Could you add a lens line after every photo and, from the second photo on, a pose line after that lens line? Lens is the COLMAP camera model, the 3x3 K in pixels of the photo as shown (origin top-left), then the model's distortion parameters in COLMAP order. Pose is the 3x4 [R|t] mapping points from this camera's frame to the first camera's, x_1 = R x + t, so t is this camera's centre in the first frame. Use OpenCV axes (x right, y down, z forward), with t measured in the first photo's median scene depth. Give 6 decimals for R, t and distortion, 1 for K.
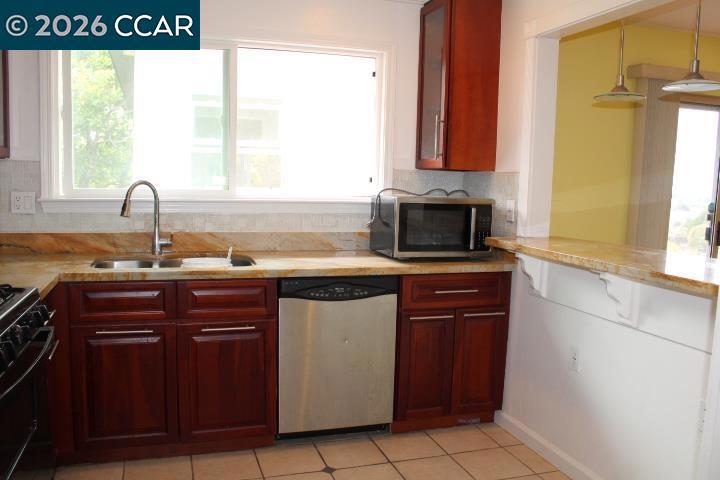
lens RADIAL K [[601.0, 0, 354.0], [0, 601.0, 235.5], [0, 0, 1]] dist [-0.103904, 0.009302]
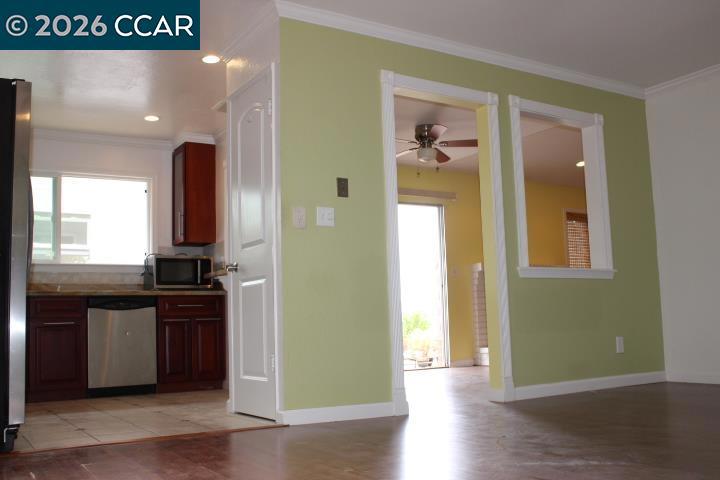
lens RADIAL K [[701.9, 0, 359.5], [0, 701.9, 247.7], [0, 0, 1]] dist [-0.090130, 0.000000]
pose [[0.968653, -0.030852, 0.246494, 0.148948], [0.078400, 0.979514, -0.185489, 0.343997], [-0.235721, 0.198999, 0.951228, -1.130552]]
